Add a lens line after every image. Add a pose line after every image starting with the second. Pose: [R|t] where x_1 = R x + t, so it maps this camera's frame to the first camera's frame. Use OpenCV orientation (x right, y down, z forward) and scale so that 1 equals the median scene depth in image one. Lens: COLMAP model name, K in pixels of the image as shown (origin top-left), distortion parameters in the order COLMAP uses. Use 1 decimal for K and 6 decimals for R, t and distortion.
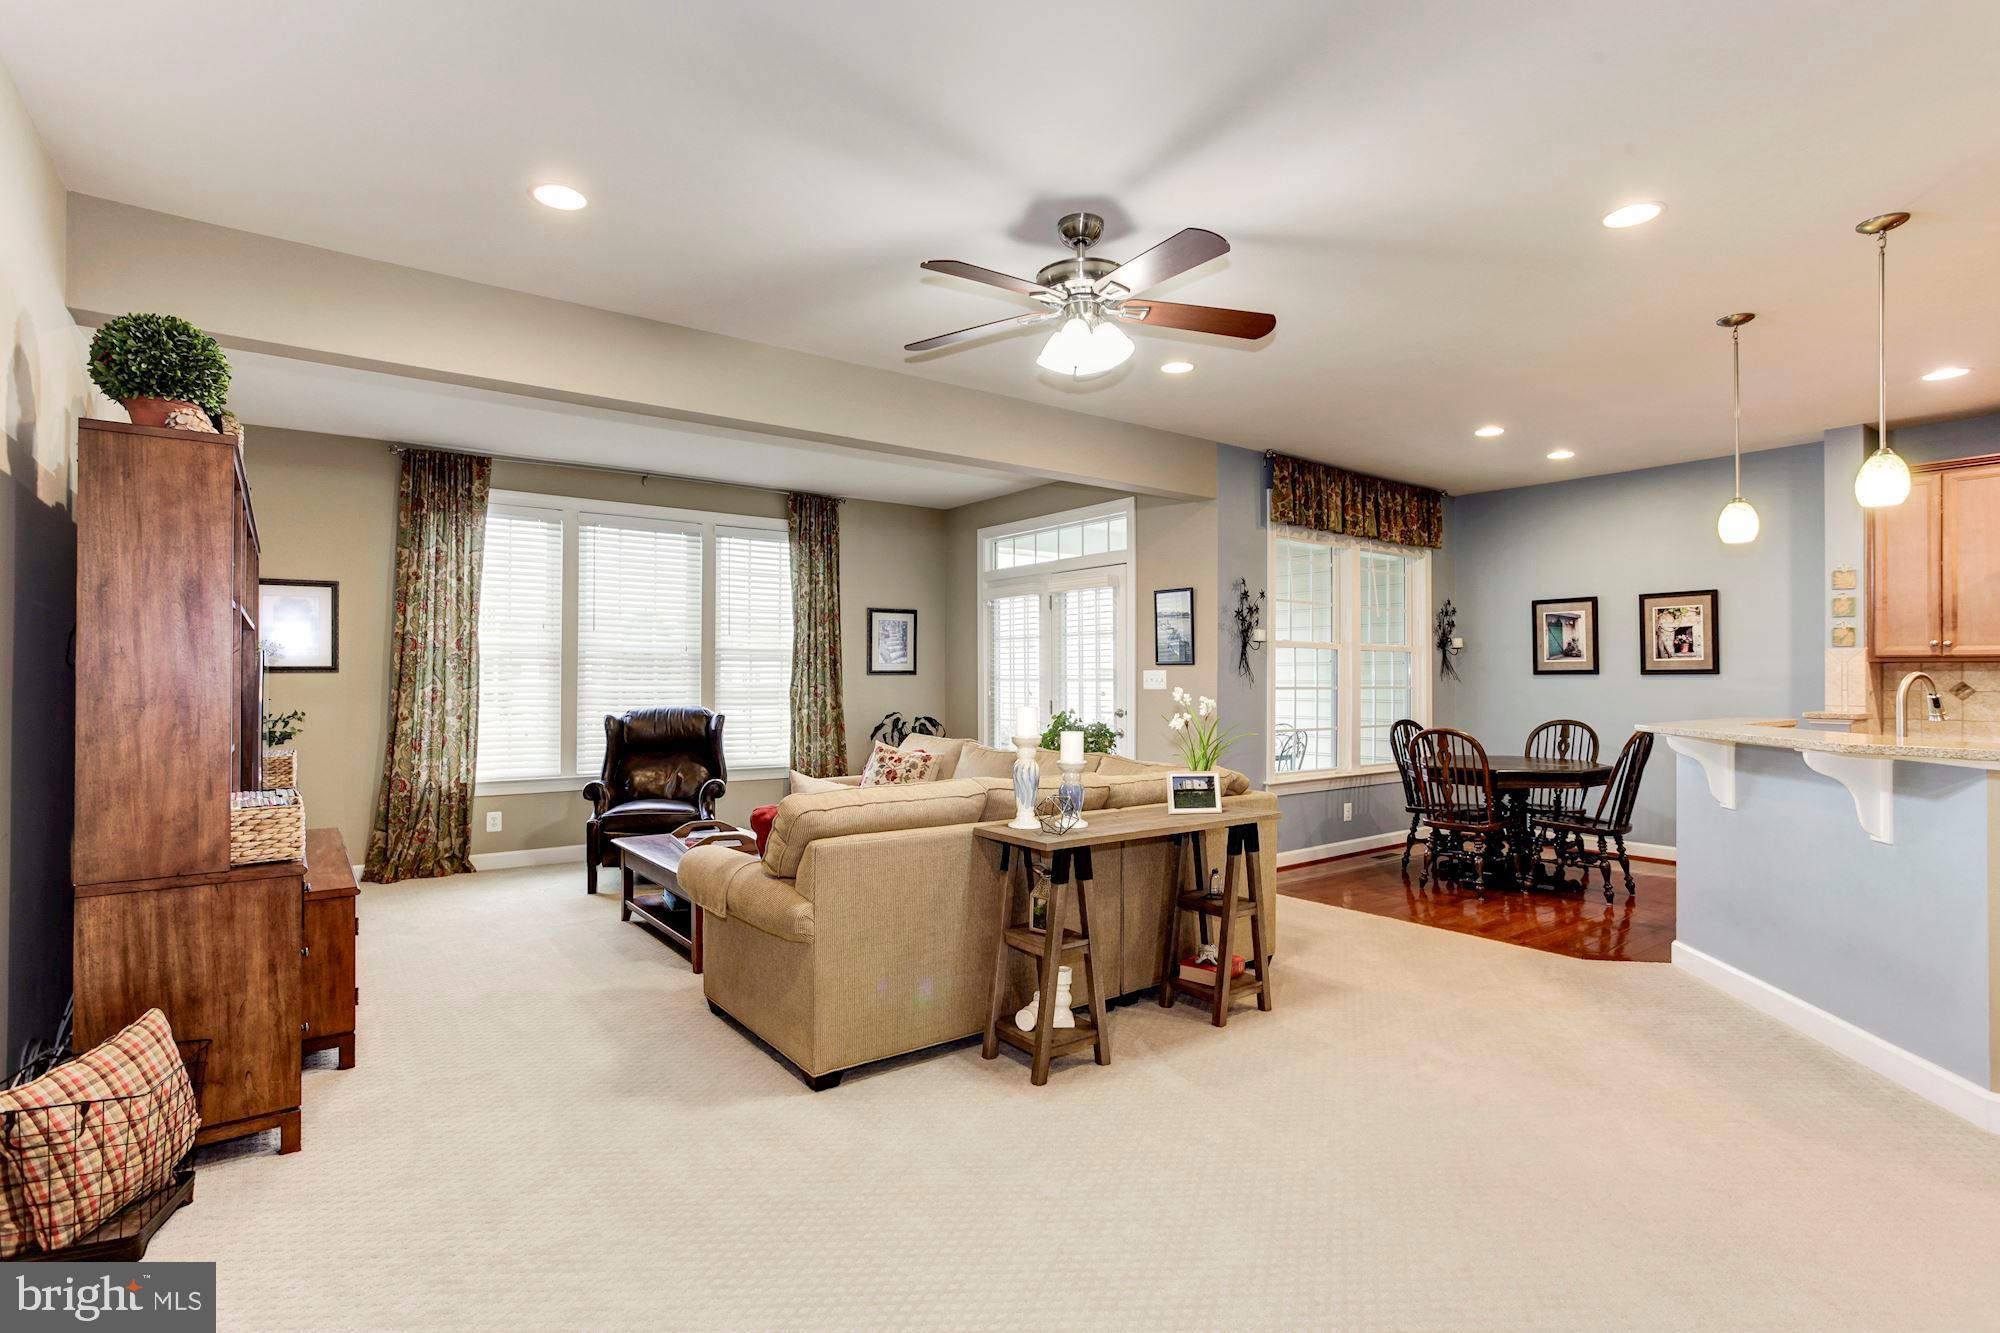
lens RADIAL K [[977.1, 0, 994.8], [0, 977.1, 665.4], [0, 0, 1]] dist [-0.058036, 0.042496]
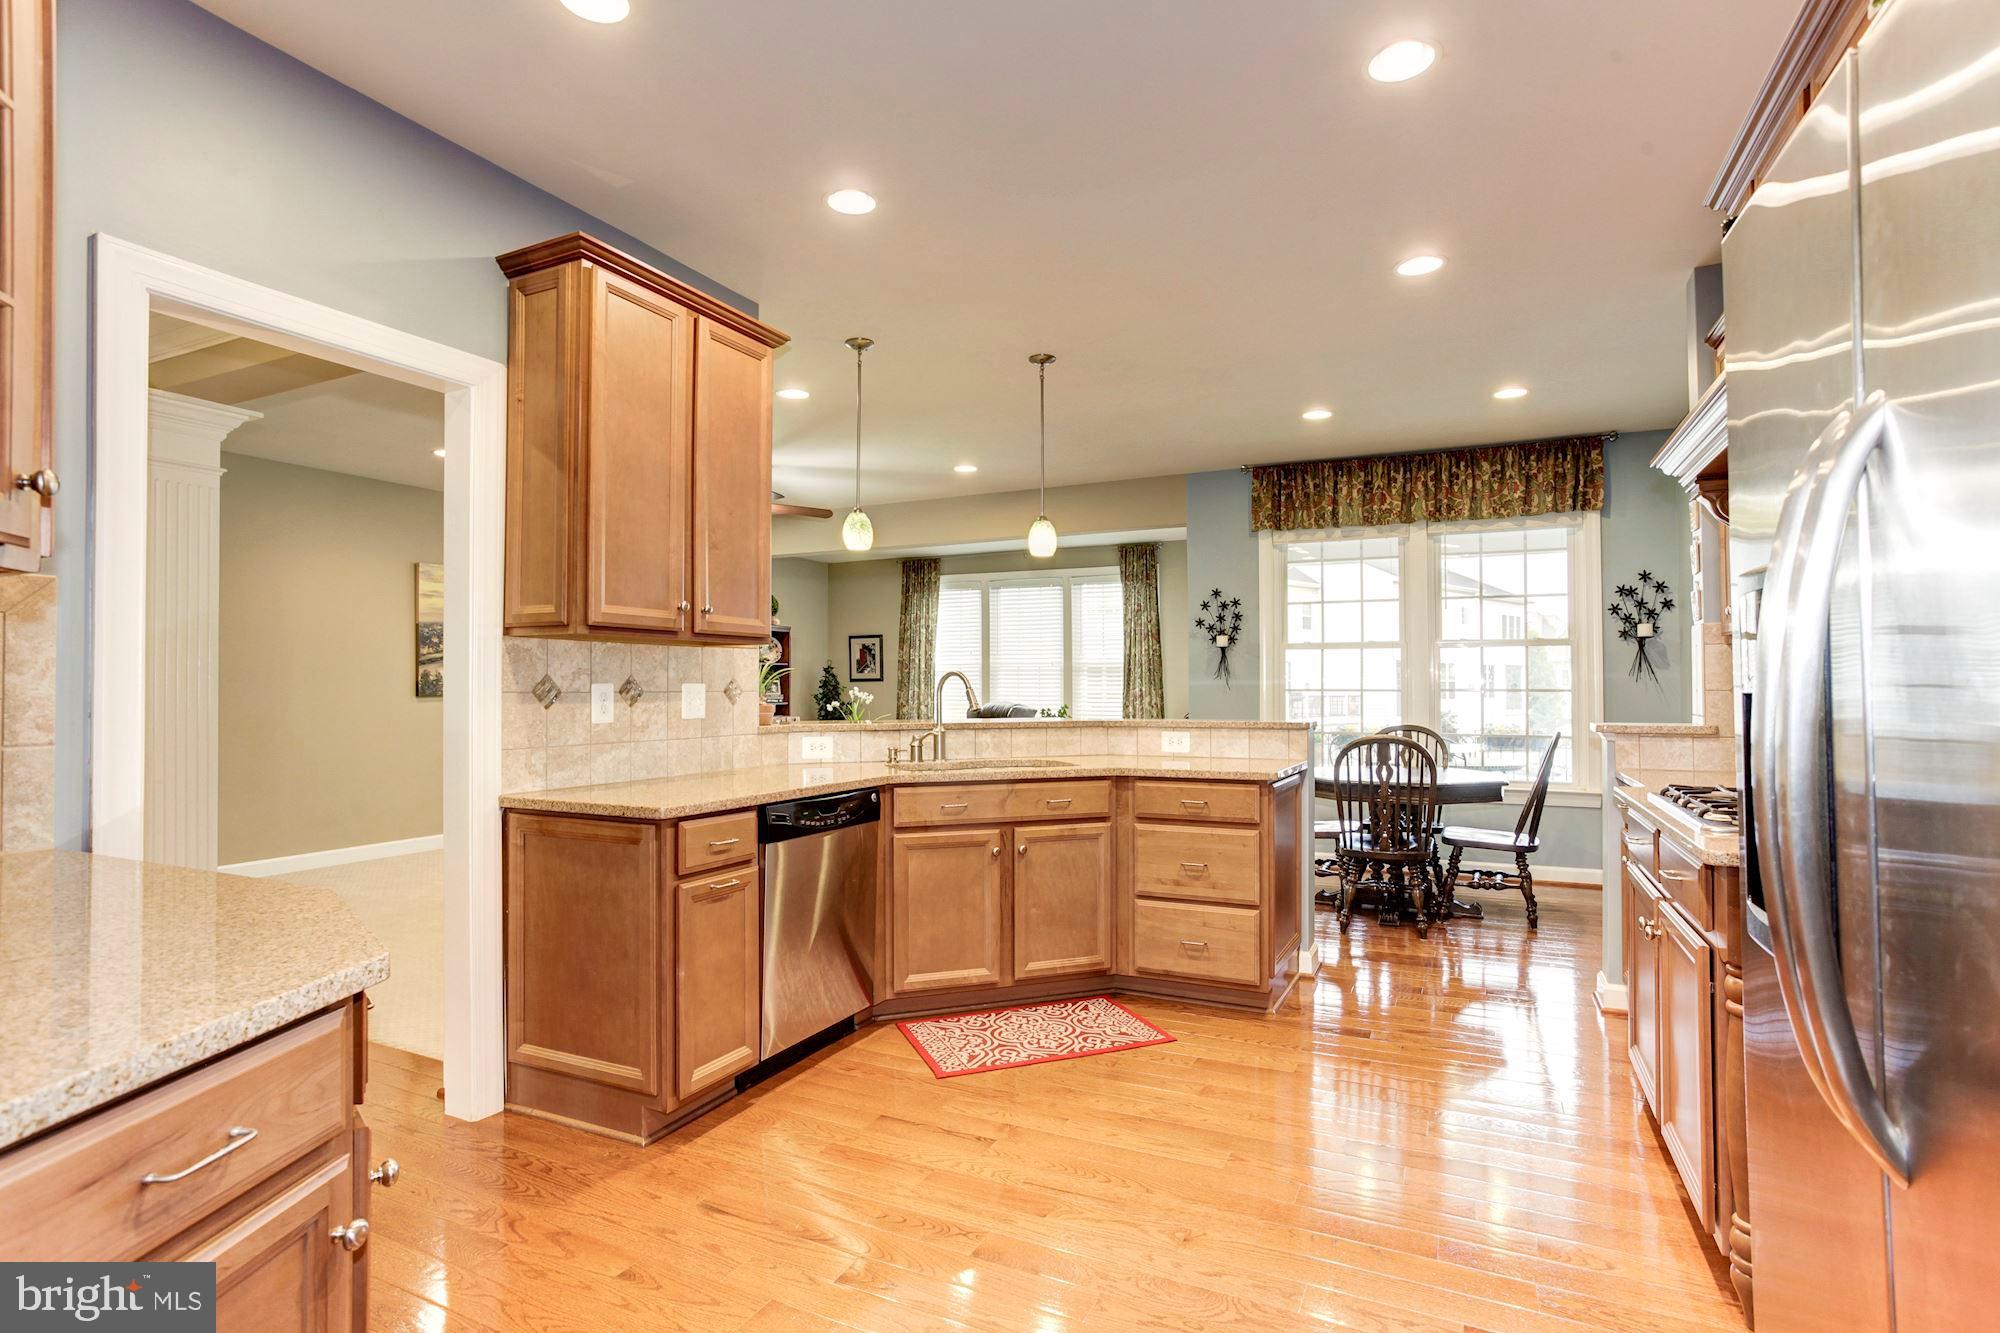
lens RADIAL K [[1005.1, 0, 1000.0], [0, 1005.1, 666.5], [0, 0, 1]] dist [-0.054574, 0.035453]
pose [[0.457025, -0.020392, -0.889220, 1.144615], [0.014581, 0.999775, -0.015433, 0.010680], [0.889334, -0.005912, 0.457219, 0.265299]]
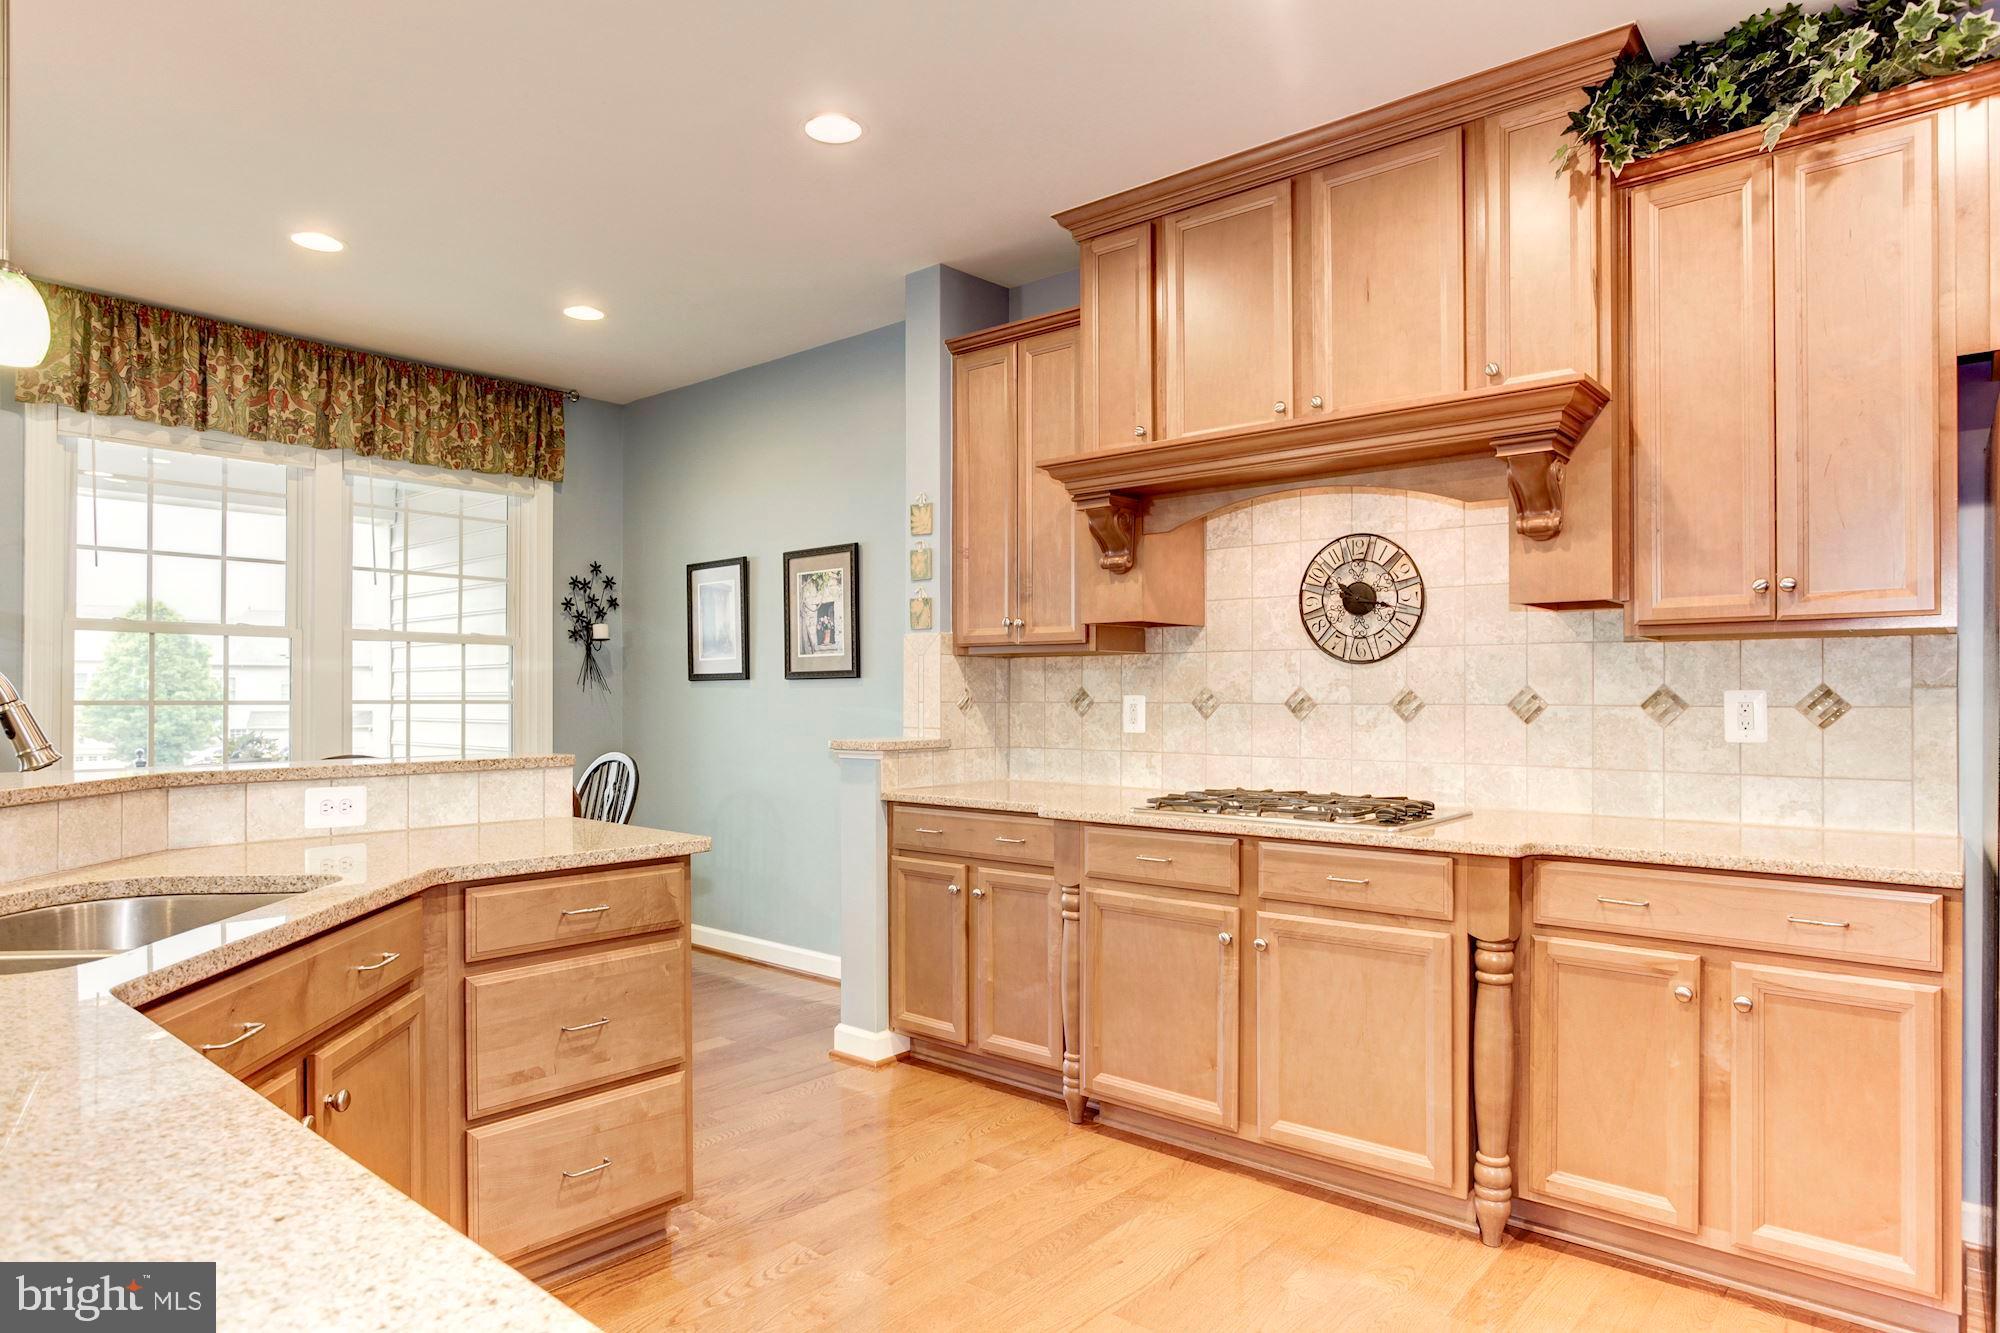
lens RADIAL K [[1155.4, 0, 1017.1], [0, 1155.4, 692.0], [0, 0, 1]] dist [-0.042162, 0.029920]
pose [[0.975166, -0.005018, 0.221419, 0.708562], [0.002604, 0.999934, 0.011191, 0.010322], [-0.221460, -0.010337, 0.975115, 0.251476]]
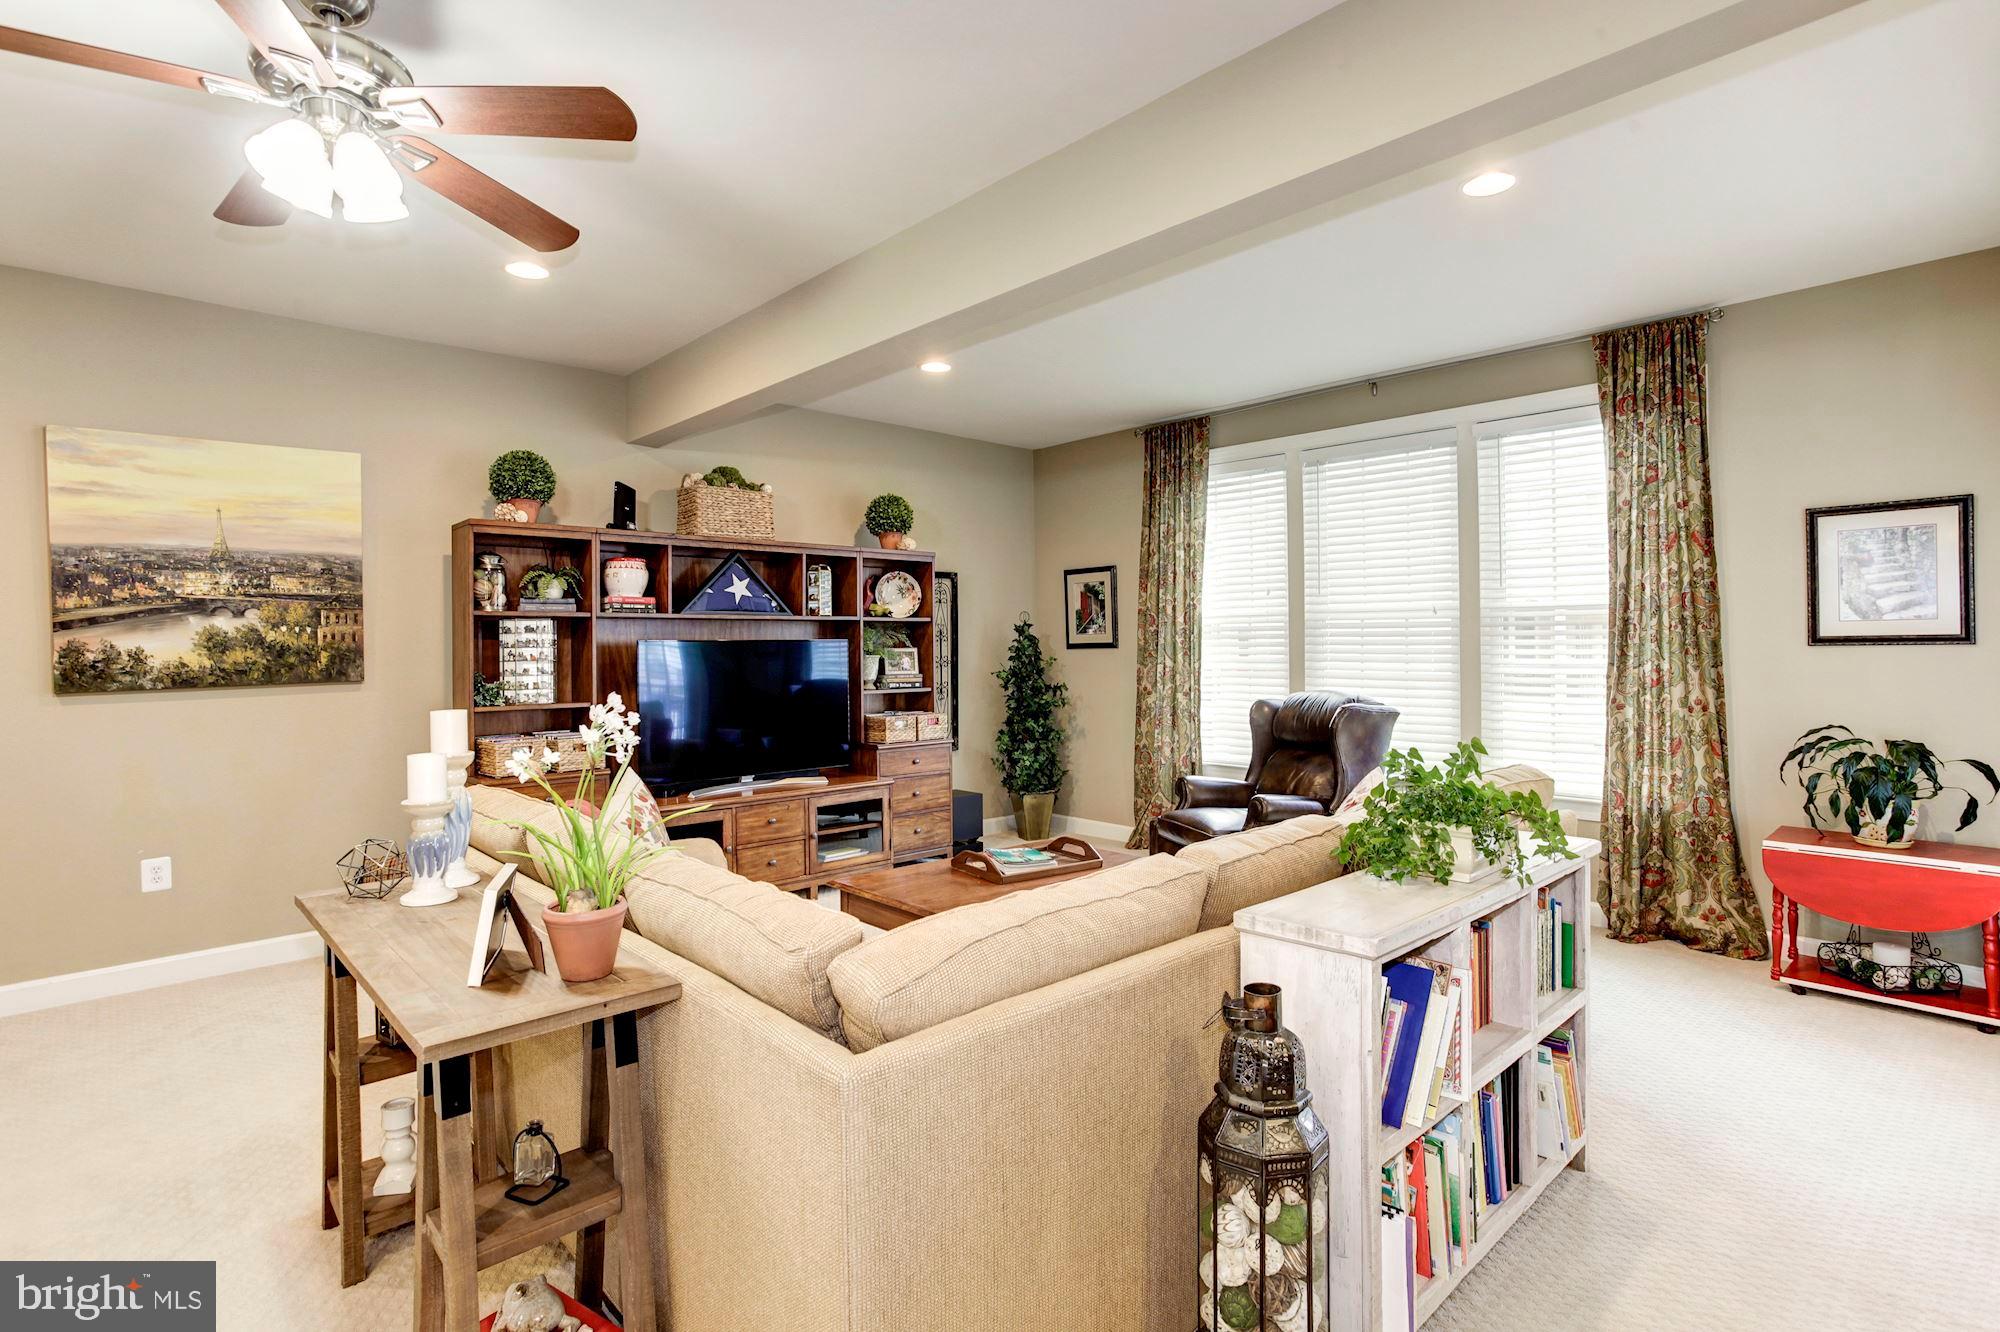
lens RADIAL K [[995.5, 0, 1018.4], [0, 995.5, 646.7], [0, 0, 1]] dist [-0.045914, 0.019041]
pose [[0.114961, -0.002279, -0.993367, 0.403983], [0.021249, 0.999774, 0.000165, 0.002422], [0.993143, -0.021128, 0.114984, 0.707257]]
